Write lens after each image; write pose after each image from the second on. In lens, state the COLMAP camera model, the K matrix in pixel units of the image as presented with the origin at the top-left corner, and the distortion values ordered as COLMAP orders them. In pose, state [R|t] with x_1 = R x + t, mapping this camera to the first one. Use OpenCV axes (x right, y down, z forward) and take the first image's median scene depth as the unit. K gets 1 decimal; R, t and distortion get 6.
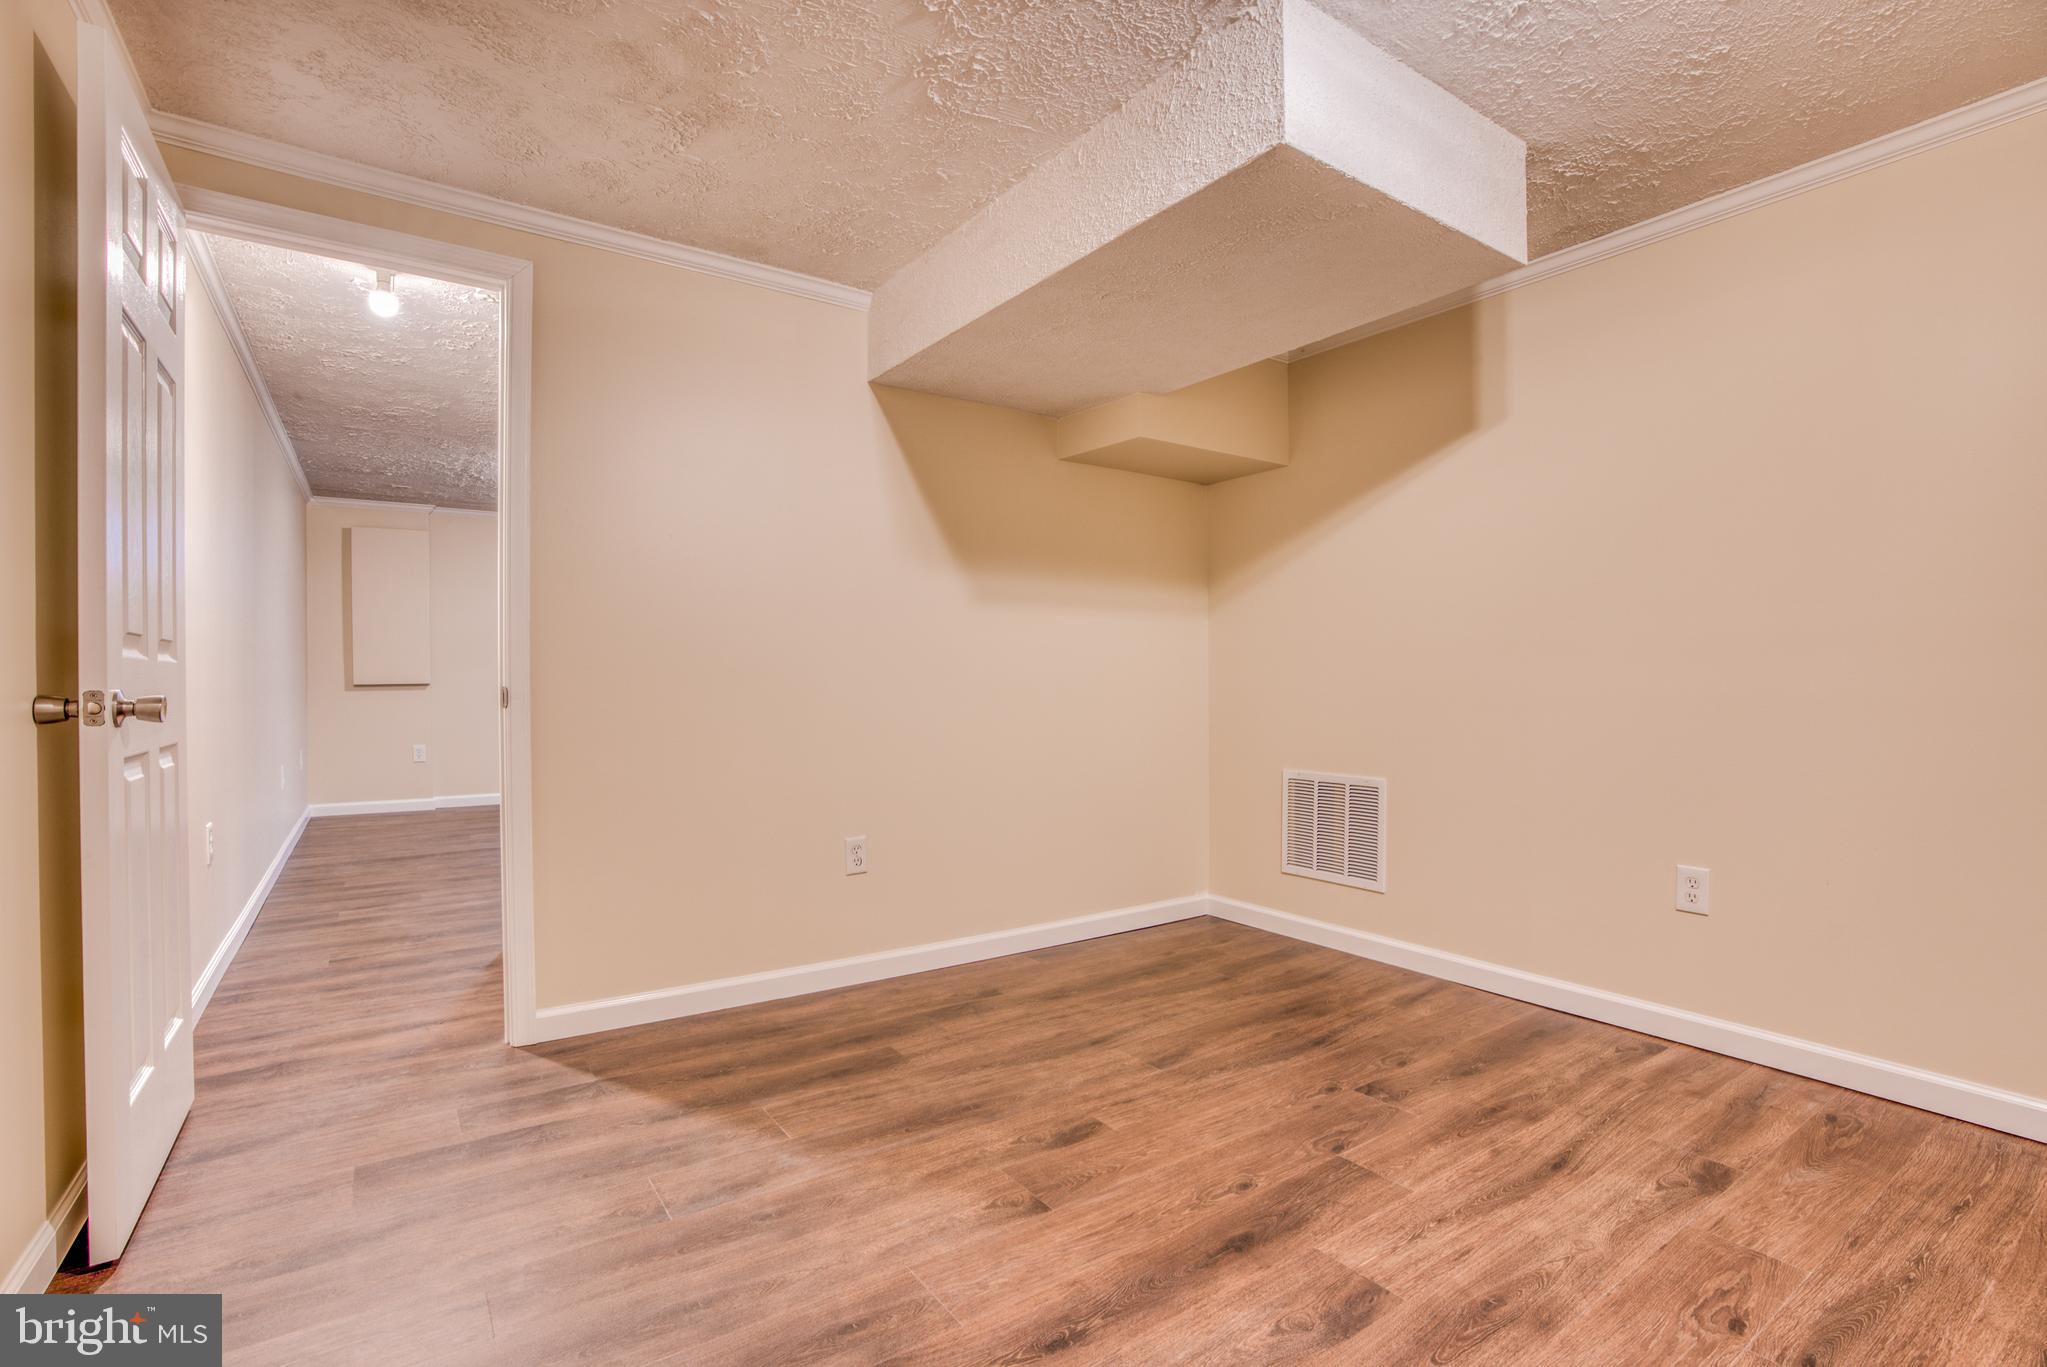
lens RADIAL K [[952.9, 0, 1016.3], [0, 952.9, 684.3], [0, 0, 1]] dist [-0.067009, 0.028246]
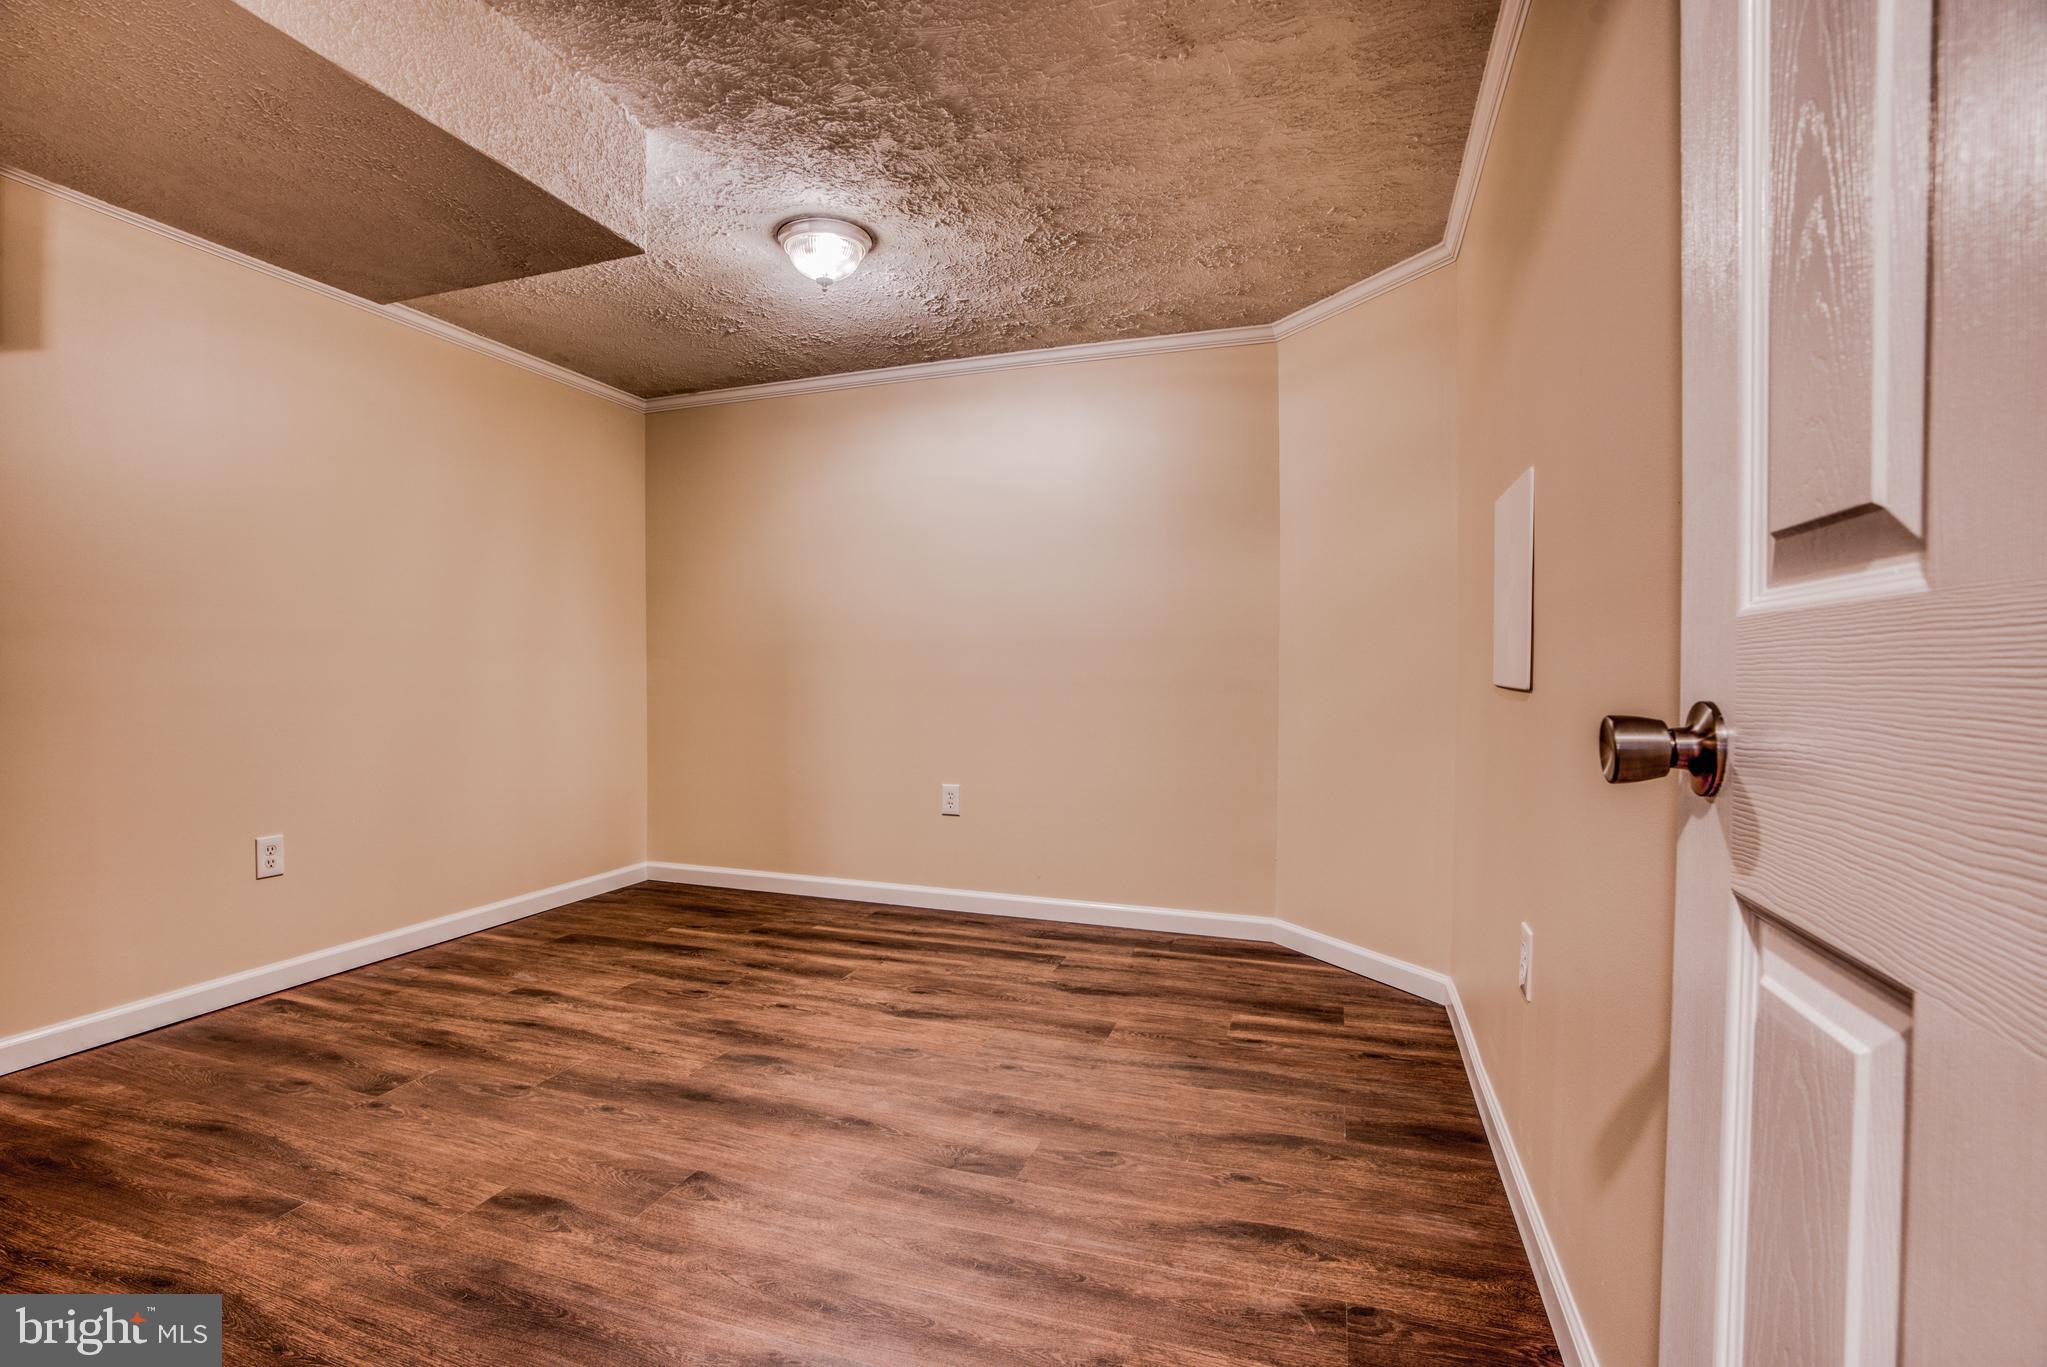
lens RADIAL K [[939.3, 0, 1006.8], [0, 939.3, 688.6], [0, 0, 1]] dist [-0.070946, 0.027614]
pose [[-0.593358, -0.016178, 0.804776, -0.780718], [0.002983, 0.999747, 0.022297, -0.007553], [-0.804933, 0.015631, -0.593160, 1.033201]]
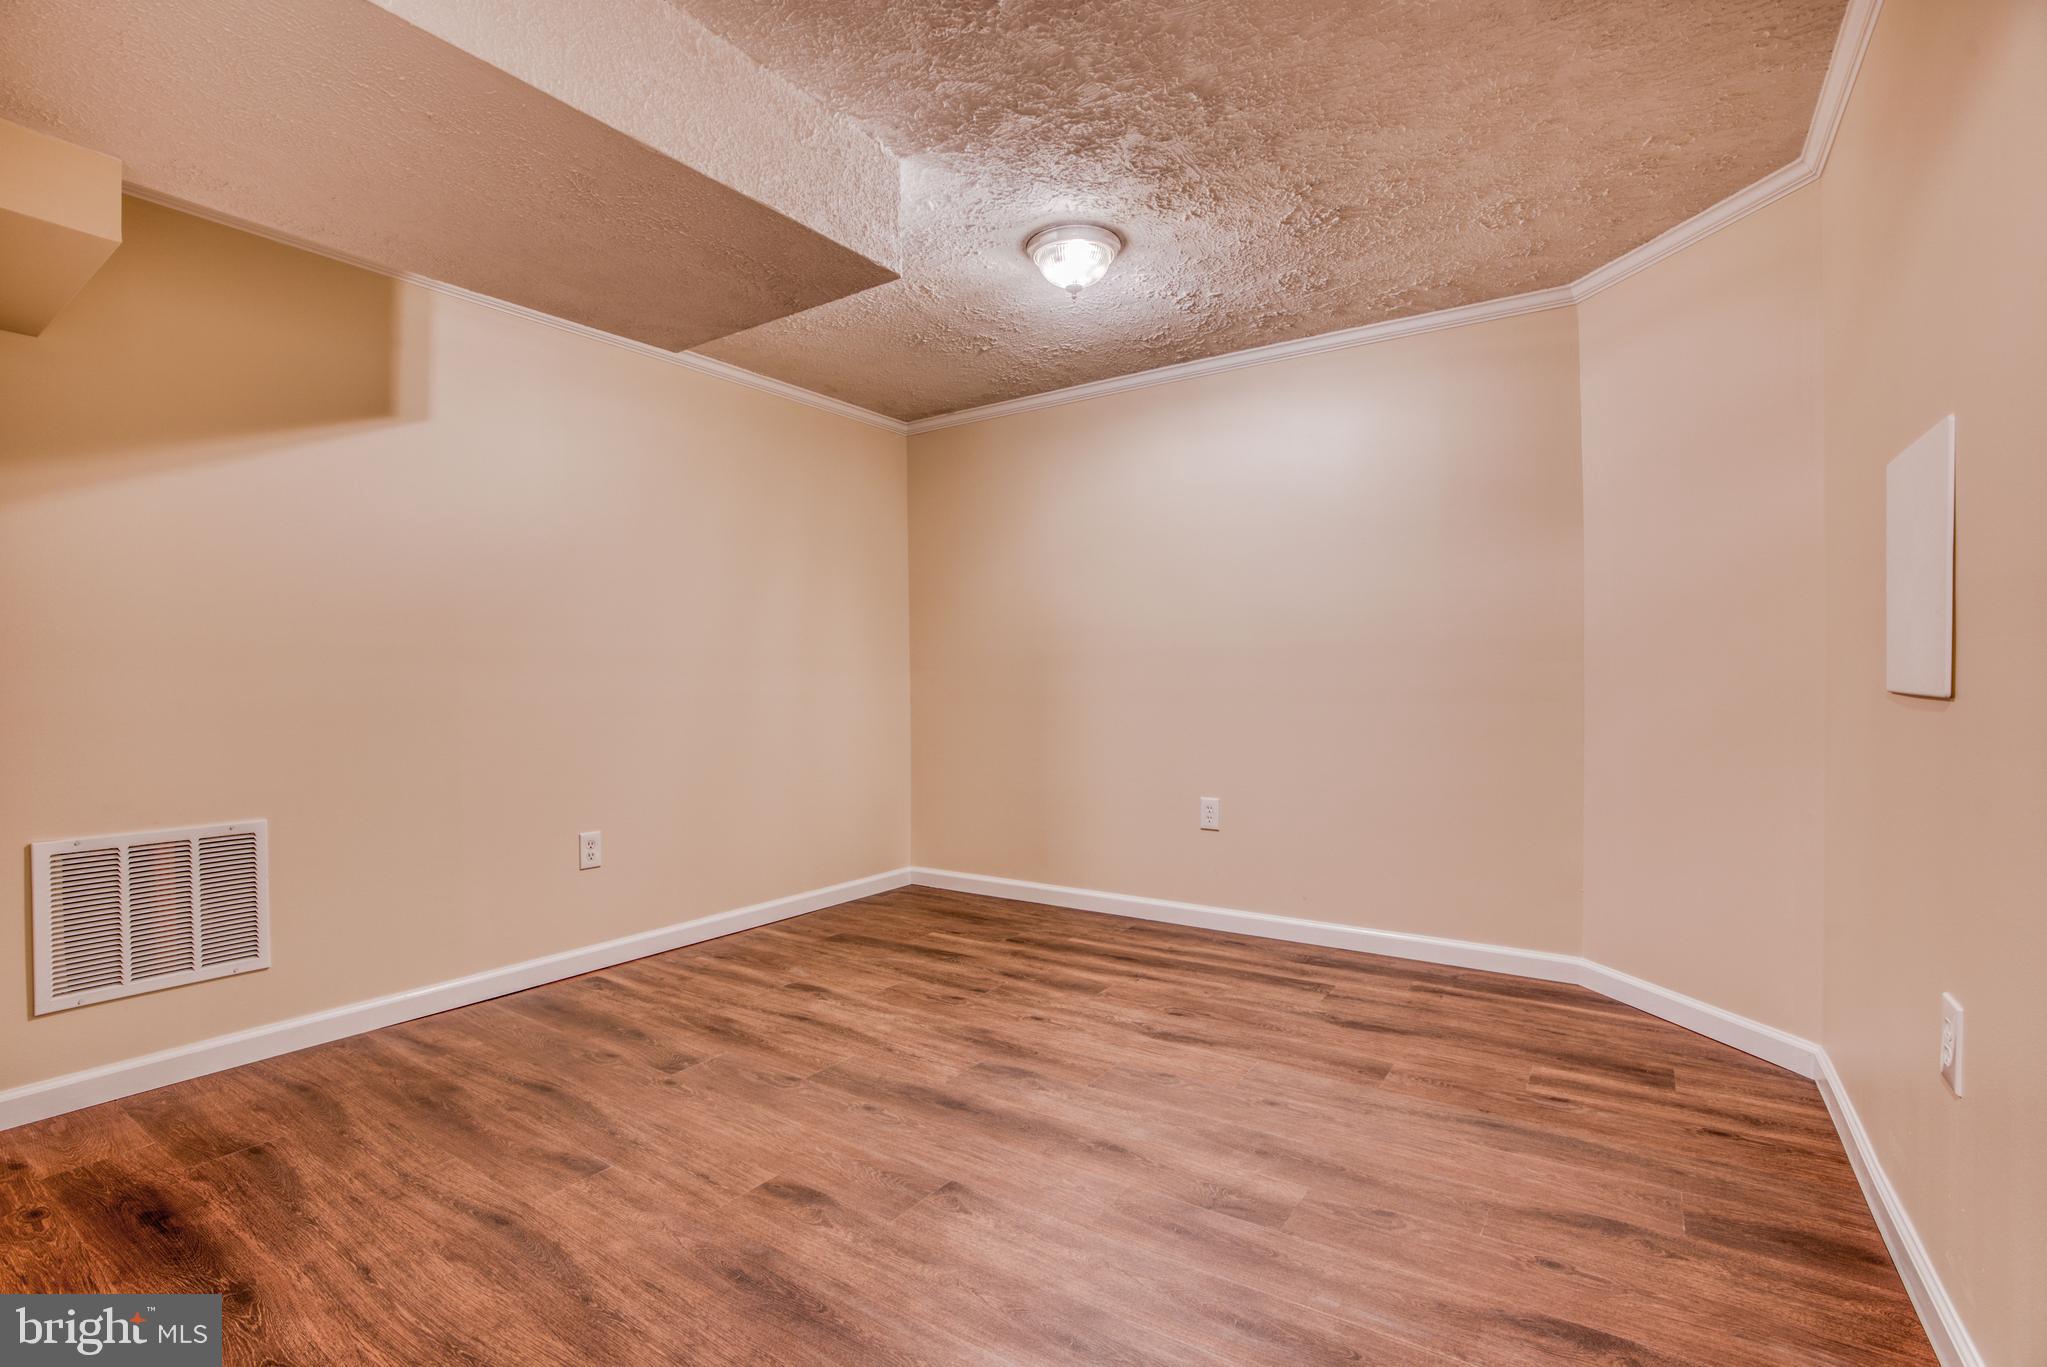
lens RADIAL K [[939.3, 0, 1006.8], [0, 939.3, 688.6], [0, 0, 1]] dist [-0.070946, 0.027614]
pose [[-0.356425, -0.004201, 0.934315, -0.752647], [0.013393, 0.999864, 0.009605, -0.007896], [-0.934228, 0.015936, -0.356320, 1.017711]]
